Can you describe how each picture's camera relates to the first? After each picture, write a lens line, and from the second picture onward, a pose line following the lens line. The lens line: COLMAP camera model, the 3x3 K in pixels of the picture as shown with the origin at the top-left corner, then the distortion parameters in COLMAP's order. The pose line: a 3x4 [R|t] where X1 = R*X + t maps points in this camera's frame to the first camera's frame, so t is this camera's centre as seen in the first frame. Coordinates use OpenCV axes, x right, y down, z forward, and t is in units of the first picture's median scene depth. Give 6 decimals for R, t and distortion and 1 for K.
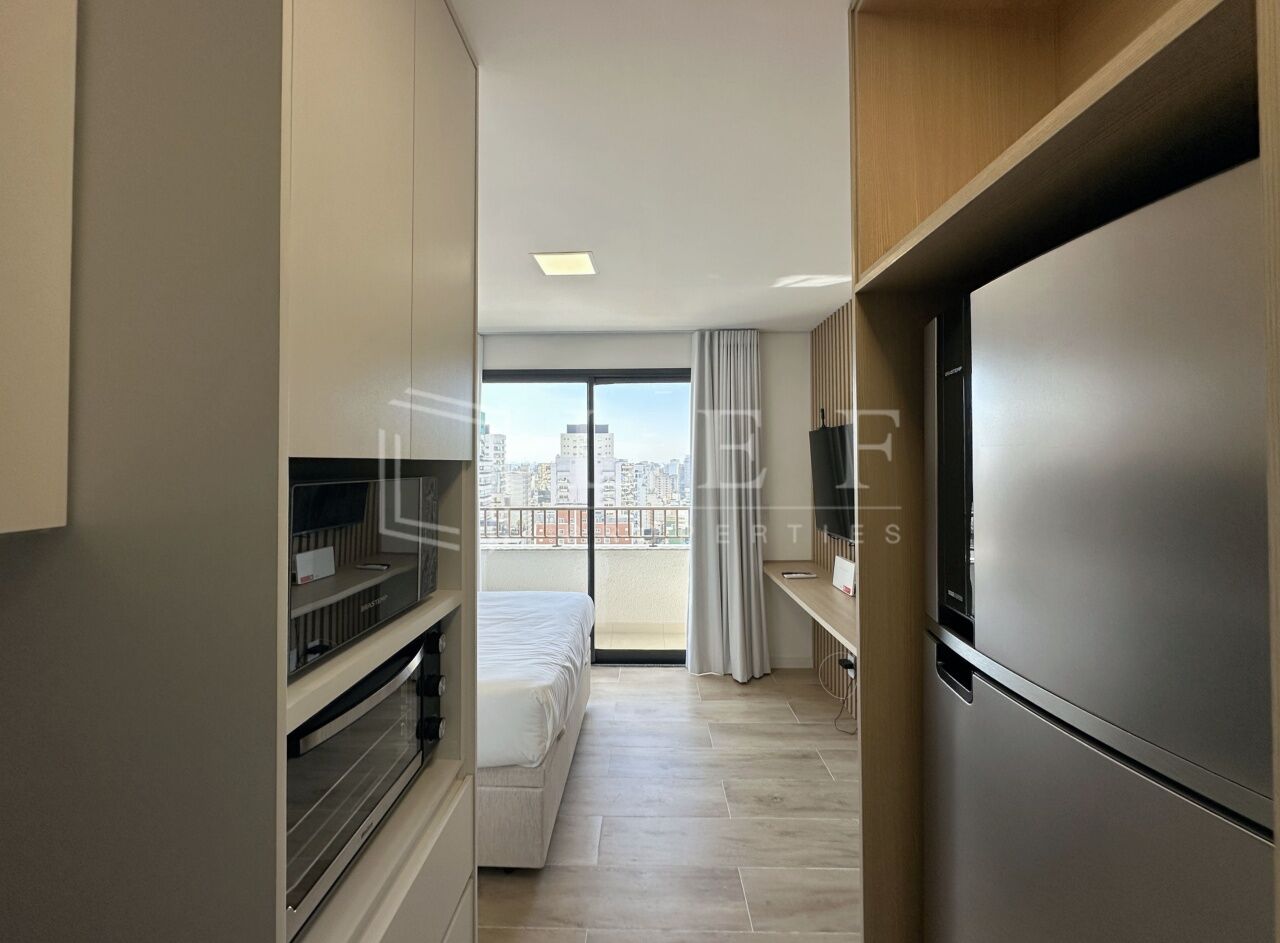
lens RADIAL K [[519.1, 0, 626.3], [0, 519.1, 455.3], [0, 0, 1]] dist [0.000645, 0.000108]
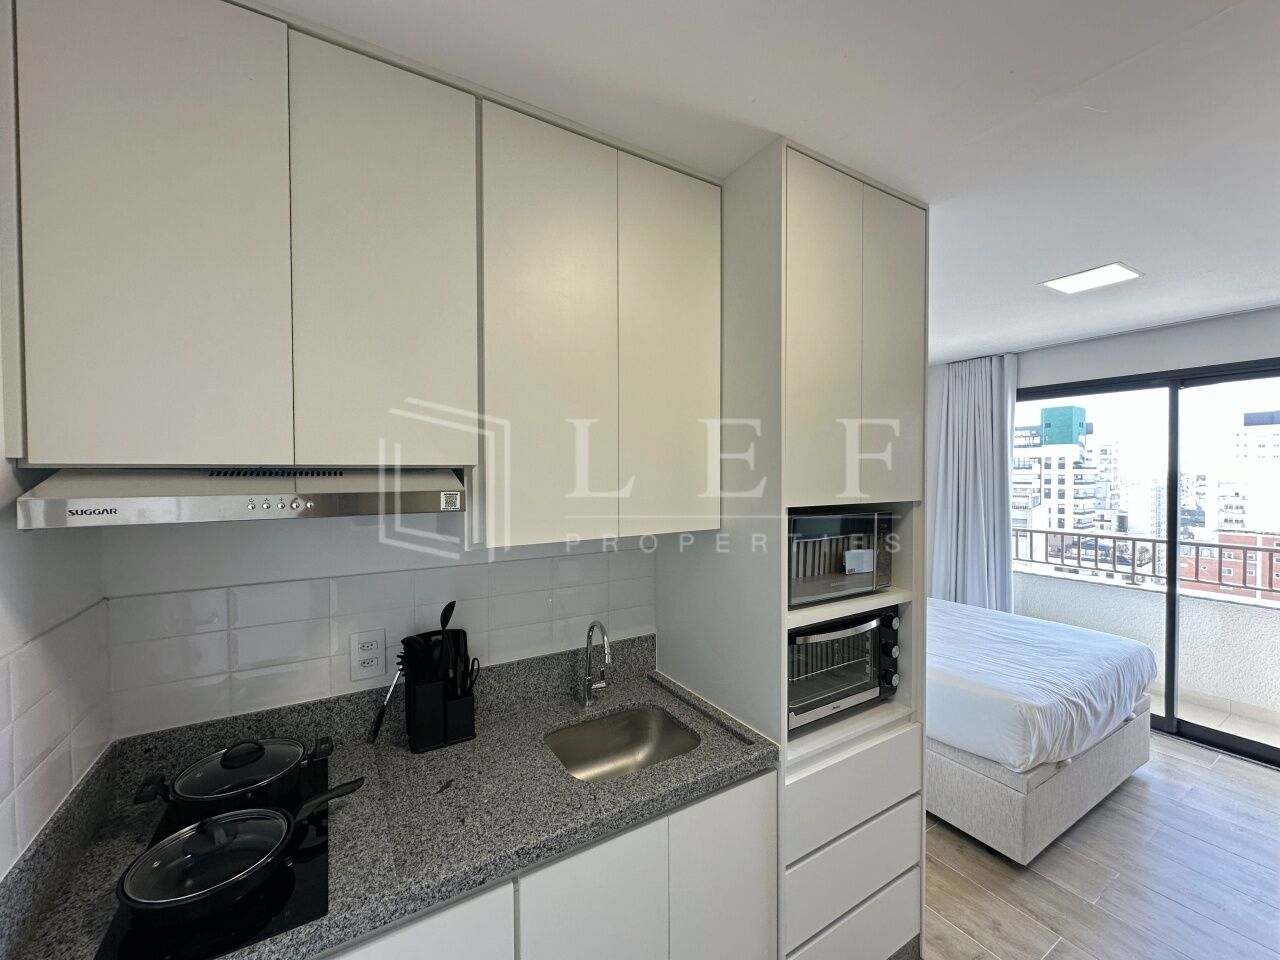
lens RADIAL K [[506.0, 0, 644.5], [0, 506.0, 480.4], [0, 0, 1]] dist [-0.002275, 0.000010]
pose [[0.552832, 0.016801, -0.833124, 0.157598], [0.012055, 0.999531, 0.028157, -0.033984], [0.833206, -0.025609, 0.552370, -0.137085]]
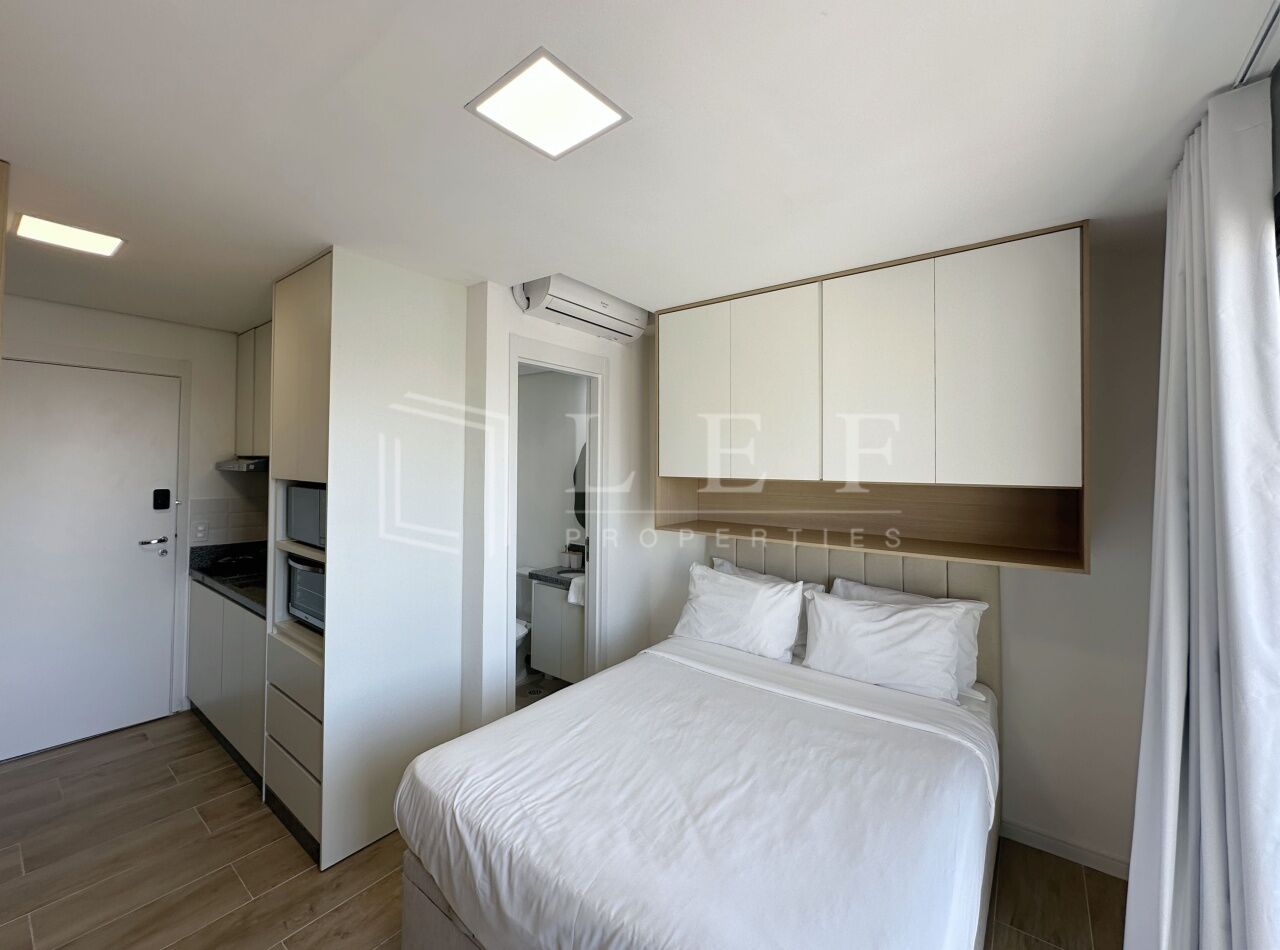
lens RADIAL K [[519.6, 0, 631.9], [0, 519.6, 453.0], [0, 0, 1]] dist [-0.000331, 0.000075]
pose [[-0.588363, -0.018454, -0.808386, 0.190511], [0.003034, 0.999682, -0.025029, -0.017437], [0.808591, -0.017179, -0.588120, 1.069828]]
